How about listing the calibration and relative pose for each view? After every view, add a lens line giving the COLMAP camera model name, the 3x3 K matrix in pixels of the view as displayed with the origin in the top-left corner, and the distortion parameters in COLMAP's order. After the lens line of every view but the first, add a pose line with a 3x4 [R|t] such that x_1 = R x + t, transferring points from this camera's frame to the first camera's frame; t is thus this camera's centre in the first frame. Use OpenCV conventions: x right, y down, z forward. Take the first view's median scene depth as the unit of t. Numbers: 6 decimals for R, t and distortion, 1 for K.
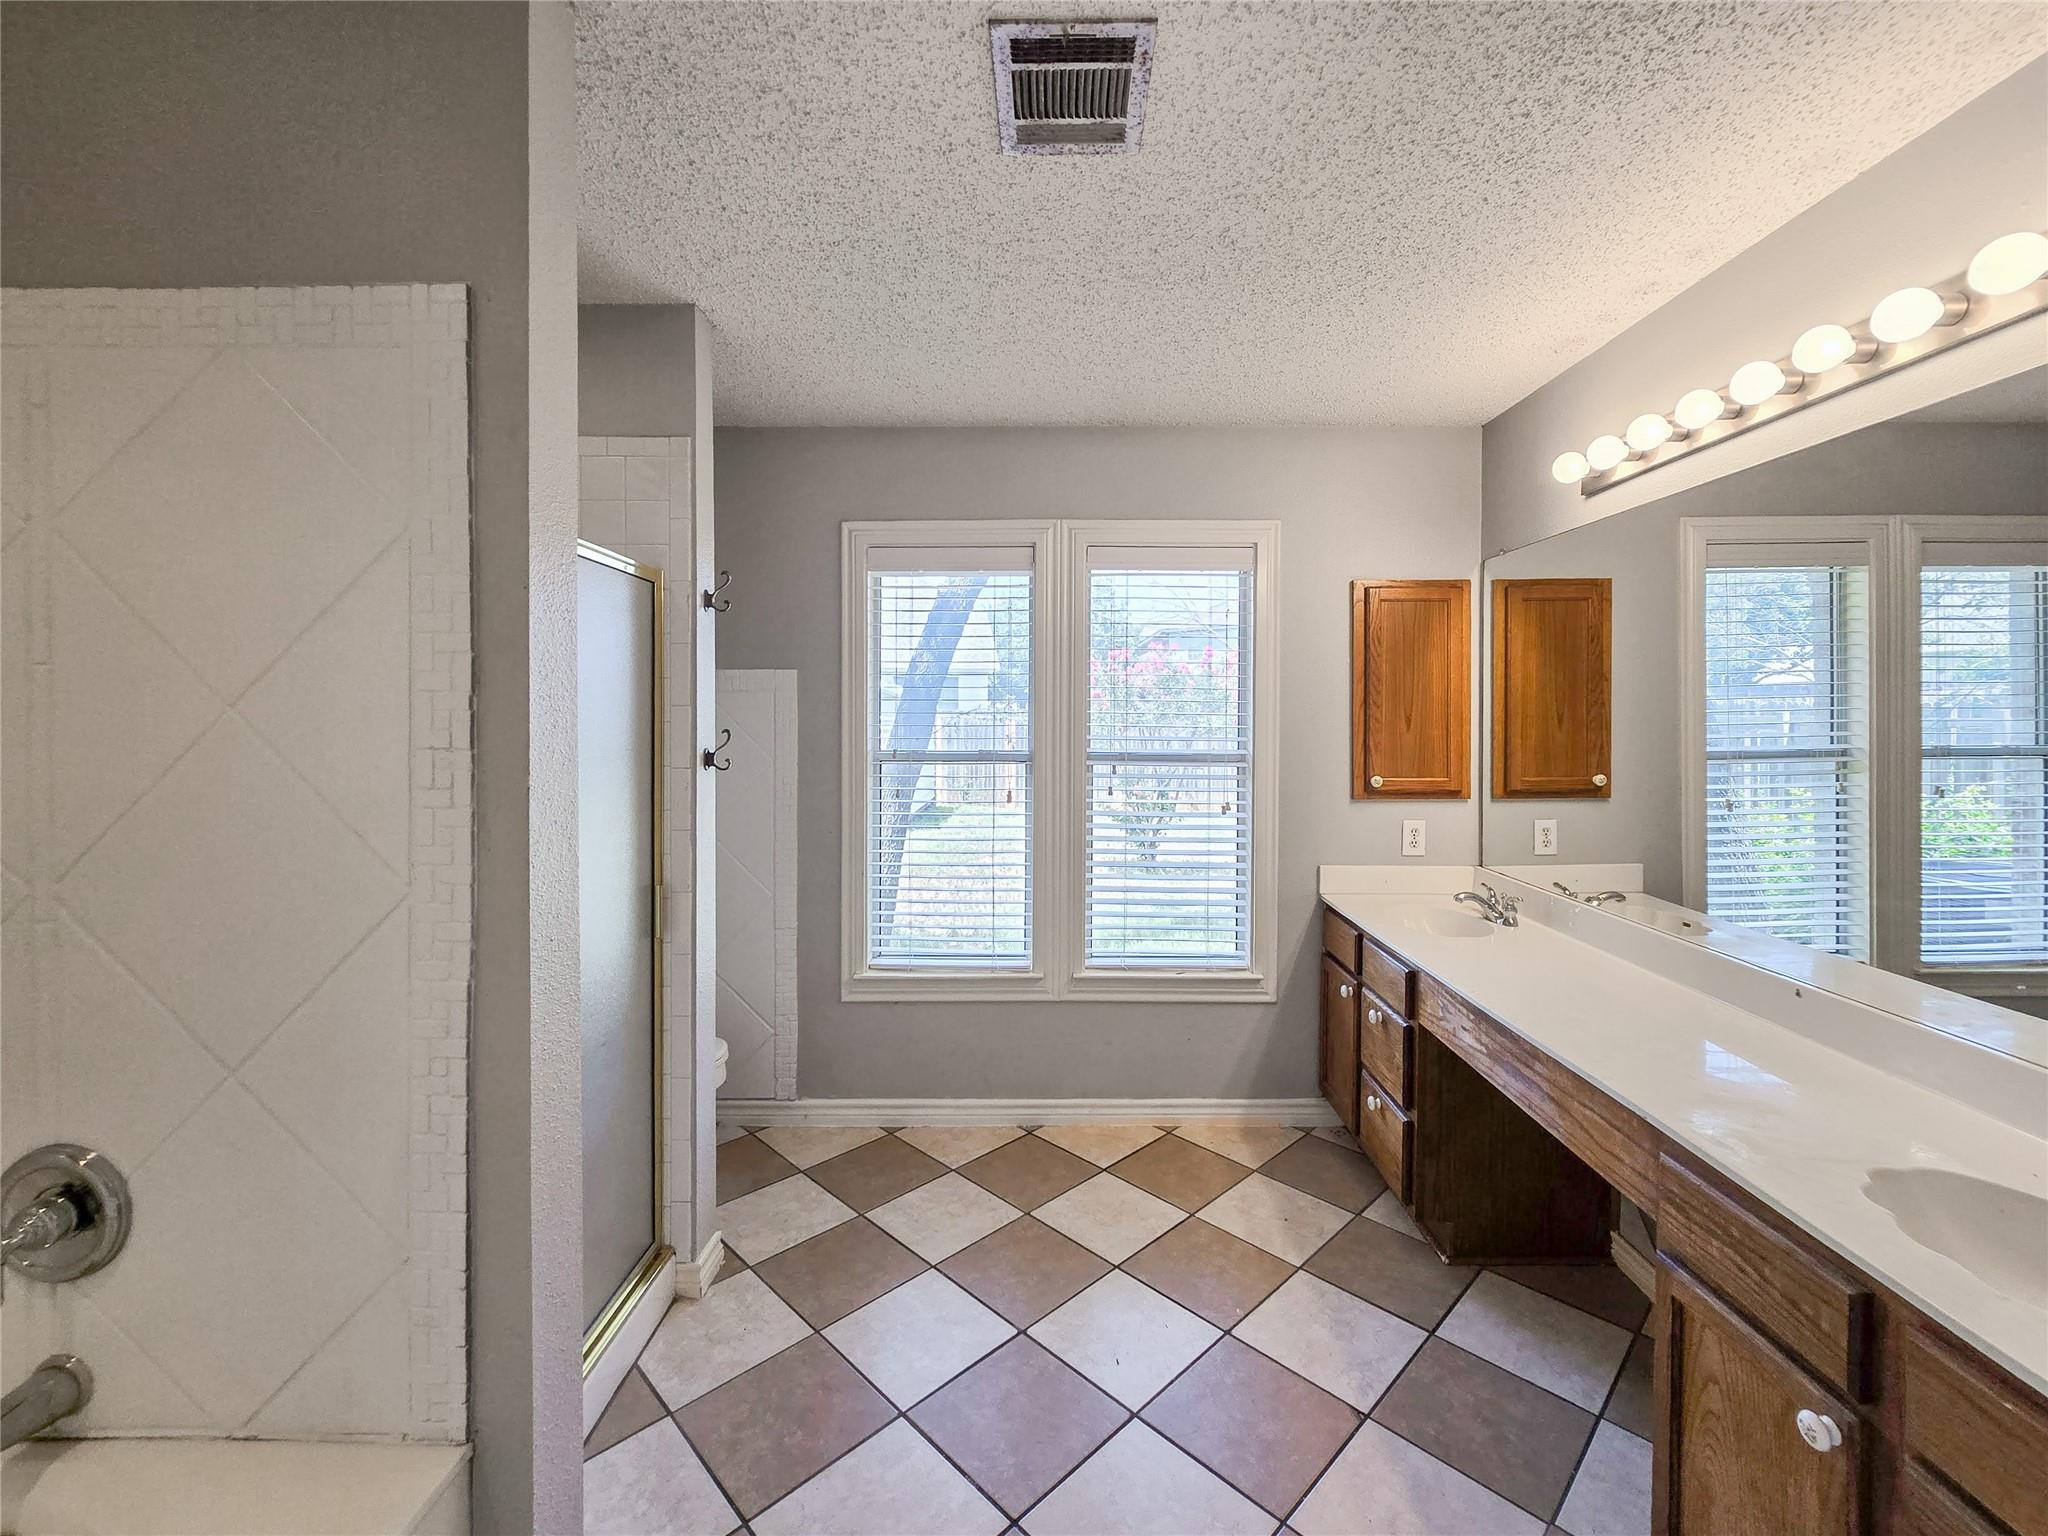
lens RADIAL K [[870.8, 0, 1014.8], [0, 870.8, 738.5], [0, 0, 1]] dist [-0.001266, 0.002398]
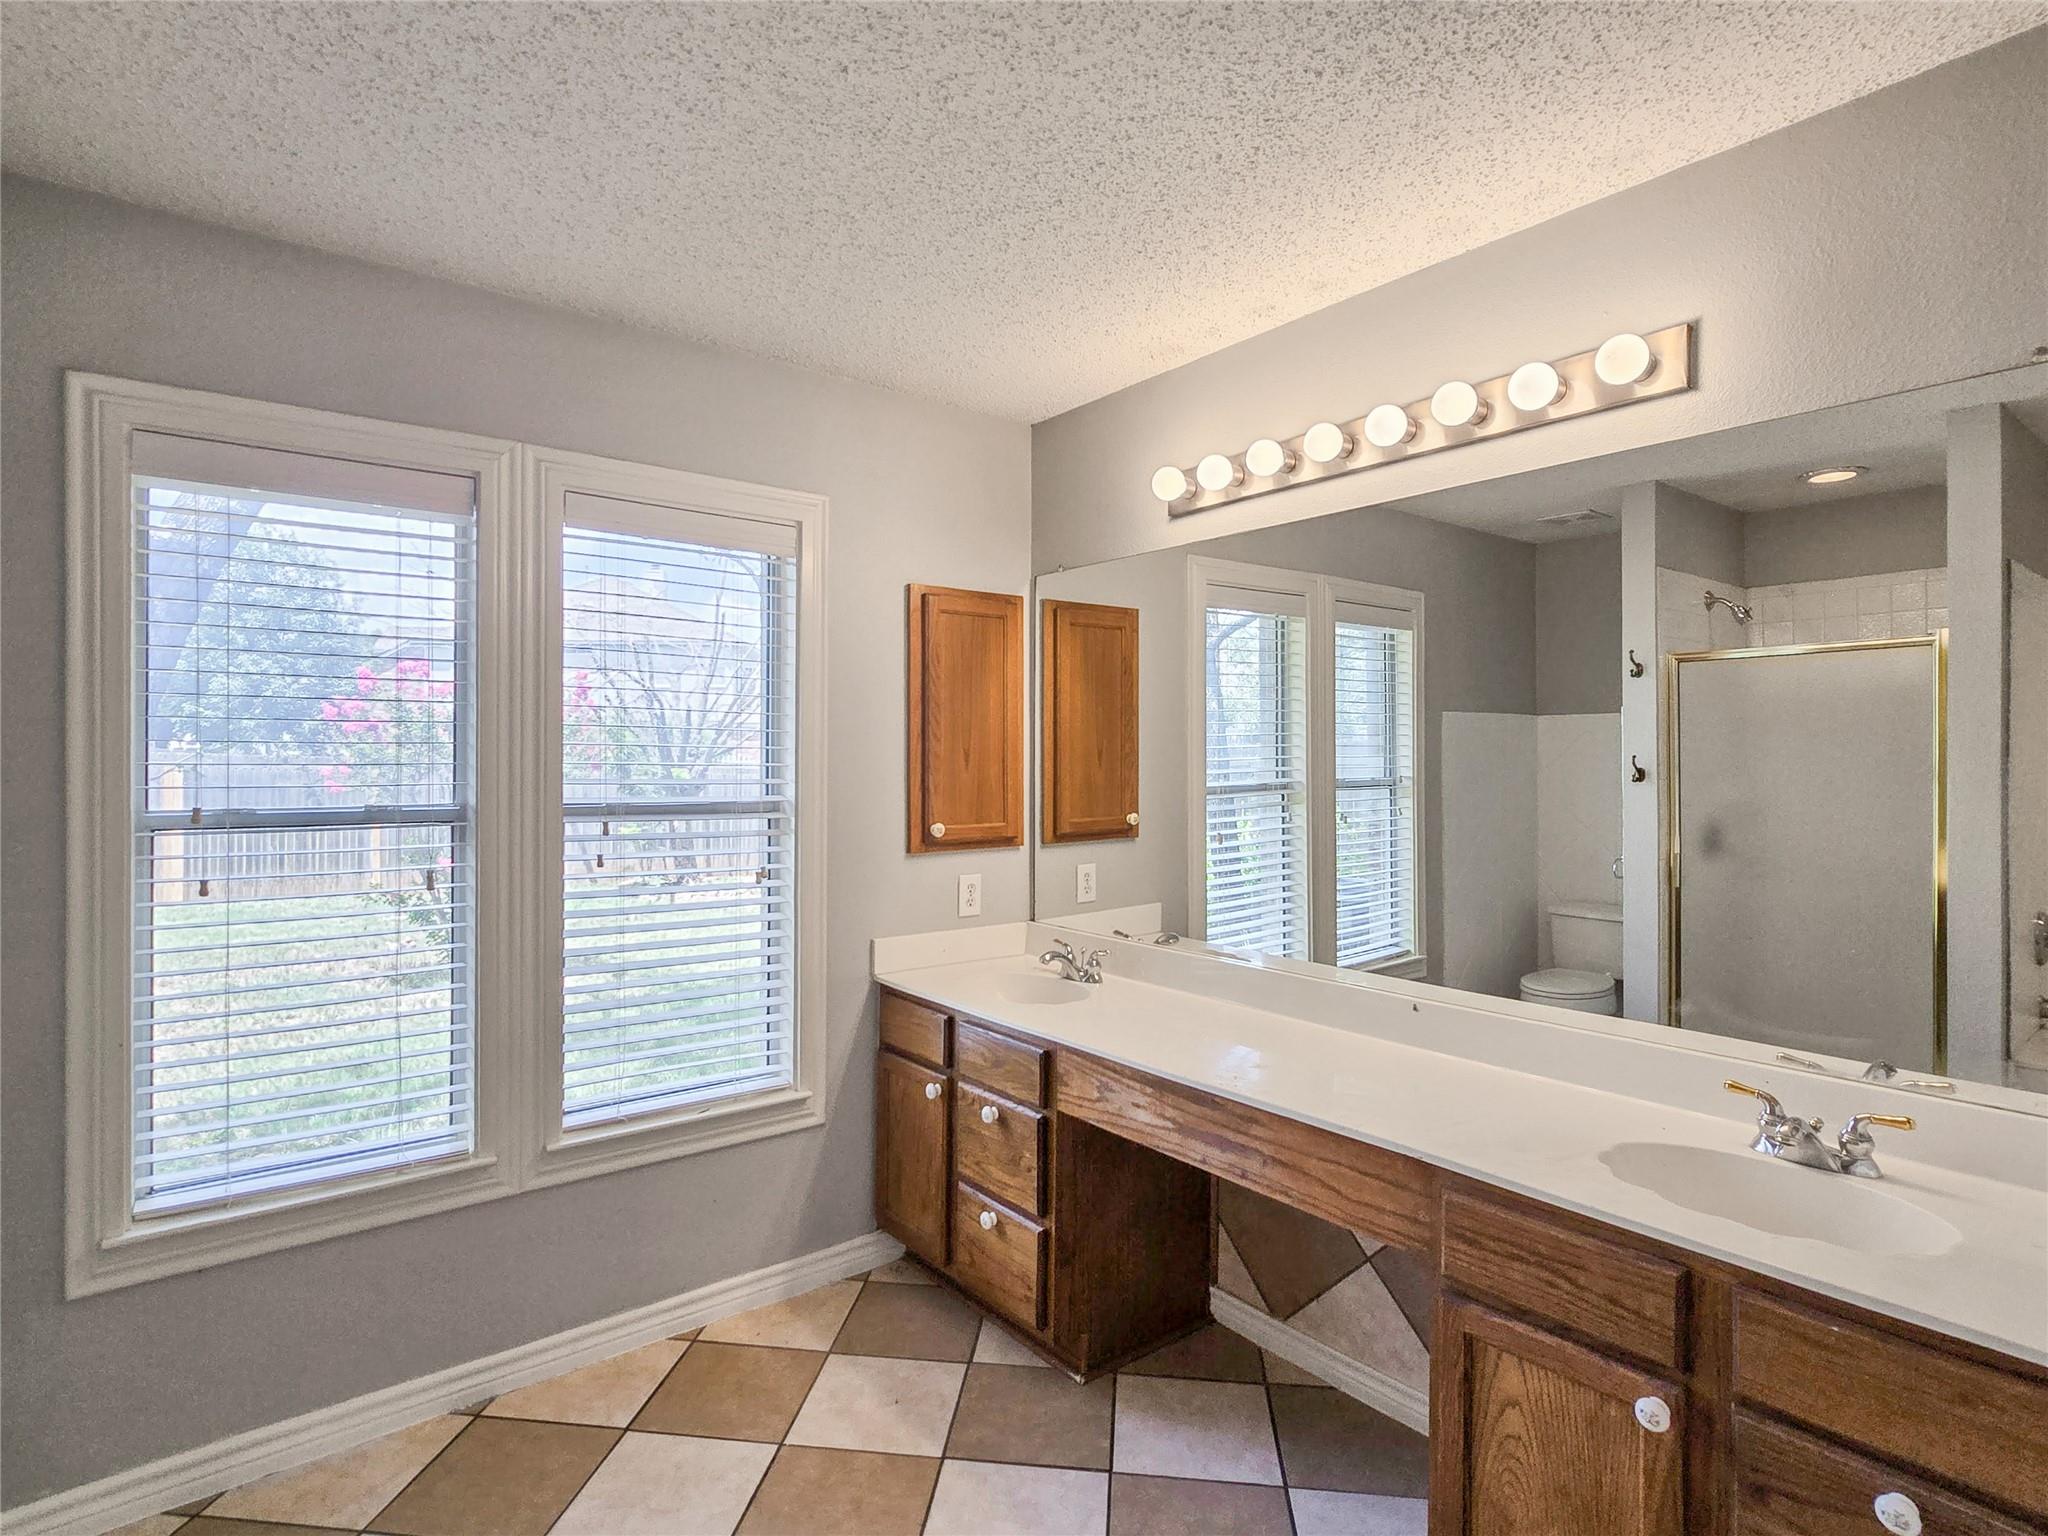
lens RADIAL K [[1074.9, 0, 1013.5], [0, 1074.9, 777.1], [0, 0, 1]] dist [-0.003027, -0.001067]
pose [[0.778250, -0.010420, 0.627868, -0.172139], [0.017024, 0.999845, -0.004508, 0.005325], [-0.627723, 0.014197, 0.778307, 0.164320]]
